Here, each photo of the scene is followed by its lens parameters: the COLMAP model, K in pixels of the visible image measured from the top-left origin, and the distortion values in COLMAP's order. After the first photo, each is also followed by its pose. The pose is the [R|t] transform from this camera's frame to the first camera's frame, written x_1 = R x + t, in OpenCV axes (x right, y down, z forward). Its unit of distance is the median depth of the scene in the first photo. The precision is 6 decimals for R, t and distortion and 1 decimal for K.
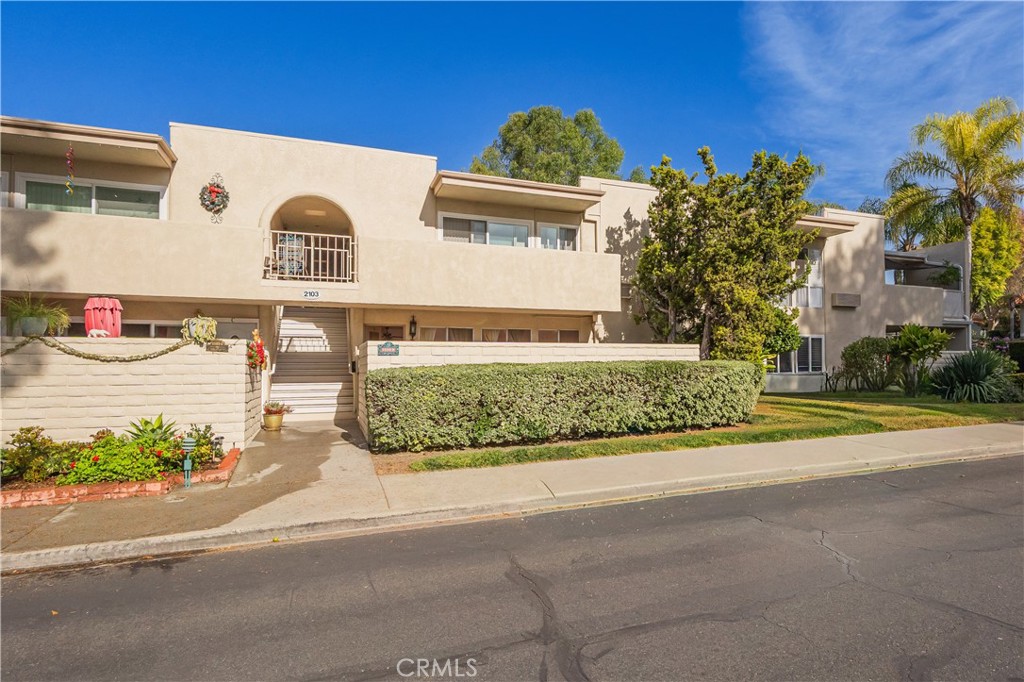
lens RADIAL K [[566.5, 0, 570.2], [0, 566.5, 348.3], [0, 0, 1]] dist [0.001637, -0.000089]
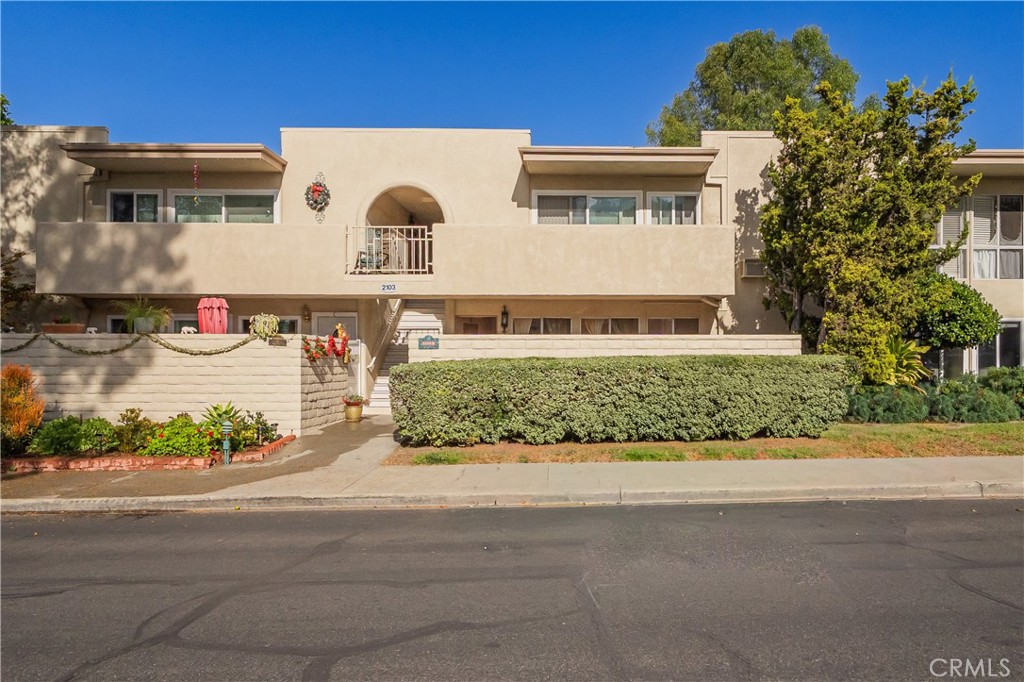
lens RADIAL K [[711.4, 0, 593.0], [0, 711.4, 355.7], [0, 0, 1]] dist [0.001401, 0.000992]
pose [[0.936102, 0.003207, -0.351713, 0.309933], [0.006033, 0.999665, 0.025171, -0.004317], [0.351676, -0.025685, 0.935769, -0.049164]]
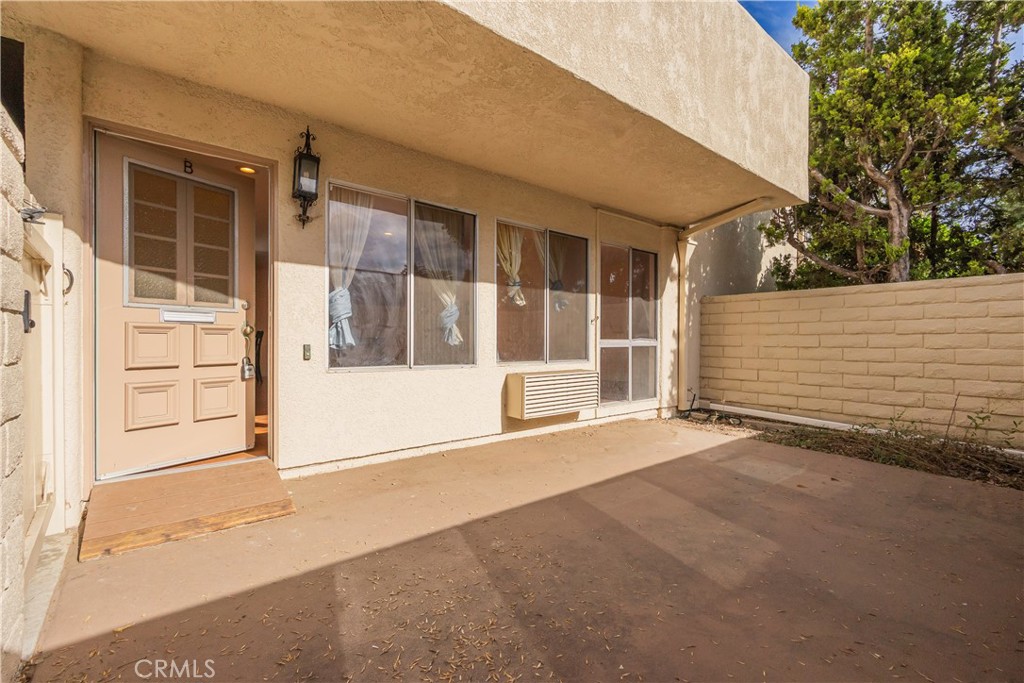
lens RADIAL K [[447.2, 0, 512.0], [0, 447.2, 341.5], [0, 0, 1]] dist [-0.000825, -0.000177]
pose [[0.959990, 0.009802, 0.279863, -0.275377], [-0.019504, 0.999301, 0.031902, 0.044391], [-0.279354, -0.036084, 0.959510, 0.860448]]
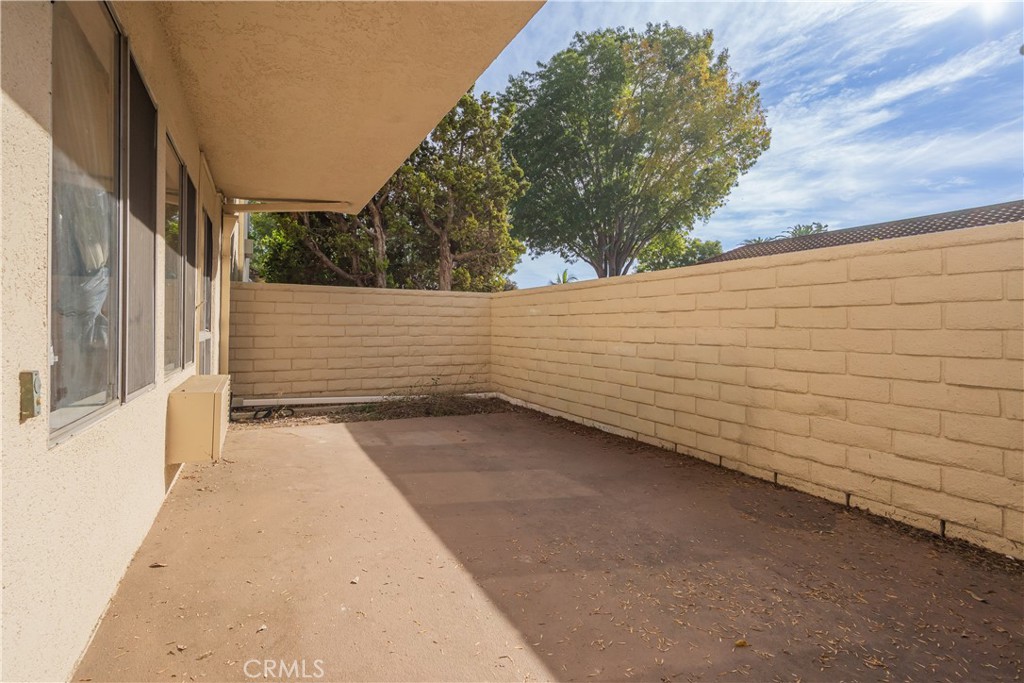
lens RADIAL K [[439.8, 0, 512.5], [0, 439.8, 329.1], [0, 0, 1]] dist [0.001496, 0.000216]
pose [[-0.070956, 0.003566, 0.997473, -0.413660], [-0.039752, 0.999189, -0.006400, 0.045569], [-0.996687, -0.040106, -0.070757, 1.079424]]
